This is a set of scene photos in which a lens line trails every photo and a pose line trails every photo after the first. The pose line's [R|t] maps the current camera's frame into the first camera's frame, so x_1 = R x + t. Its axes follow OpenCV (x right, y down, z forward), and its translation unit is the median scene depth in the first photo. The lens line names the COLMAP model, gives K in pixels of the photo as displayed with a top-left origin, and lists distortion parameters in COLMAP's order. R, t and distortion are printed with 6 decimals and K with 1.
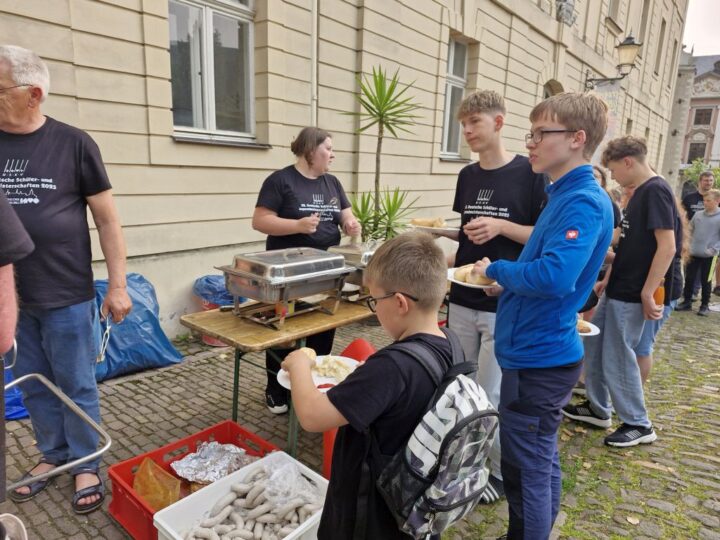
lens RADIAL K [[502.2, 0, 356.5], [0, 502.2, 286.8], [0, 0, 1]] dist [0.059335, -0.092016]
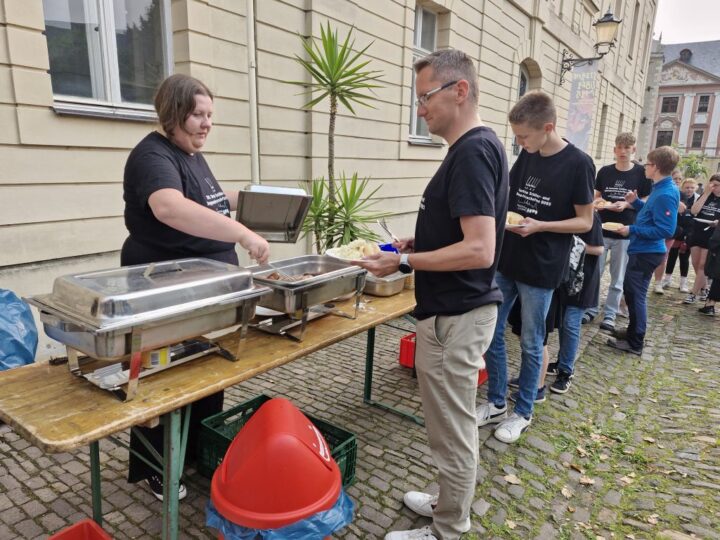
lens RADIAL K [[478.5, 0, 363.3], [0, 478.5, 284.3], [0, 0, 1]] dist [0.050303, -0.054924]
pose [[0.998500, -0.021508, 0.050358, 0.047254], [0.020506, 0.999583, 0.020316, -0.028425], [-0.050774, -0.019253, 0.998525, 0.191028]]
